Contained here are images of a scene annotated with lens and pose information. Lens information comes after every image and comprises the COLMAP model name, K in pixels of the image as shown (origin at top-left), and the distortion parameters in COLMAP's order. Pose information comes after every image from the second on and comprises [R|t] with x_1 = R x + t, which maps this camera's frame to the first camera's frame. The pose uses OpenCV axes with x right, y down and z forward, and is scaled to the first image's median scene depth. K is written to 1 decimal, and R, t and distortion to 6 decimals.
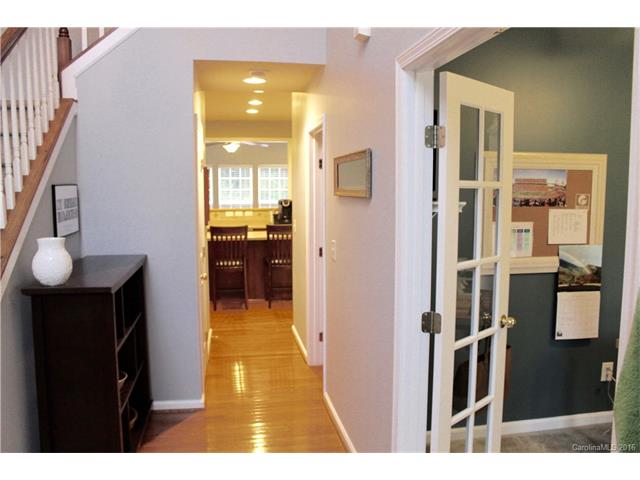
lens RADIAL K [[529.0, 0, 319.8], [0, 529.0, 240.8], [0, 0, 1]] dist [-0.116891, 0.006841]
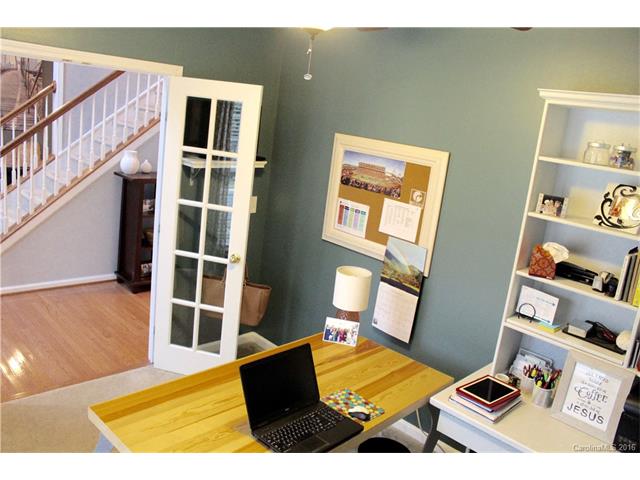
lens RADIAL K [[529.0, 0, 319.4], [0, 529.0, 239.5], [0, 0, 1]] dist [-0.116891, 0.006841]
pose [[0.580403, 0.269265, -0.768523, 1.180576], [-0.207390, 0.961508, 0.180256, -0.141666], [0.787478, 0.054763, 0.613905, 0.268540]]
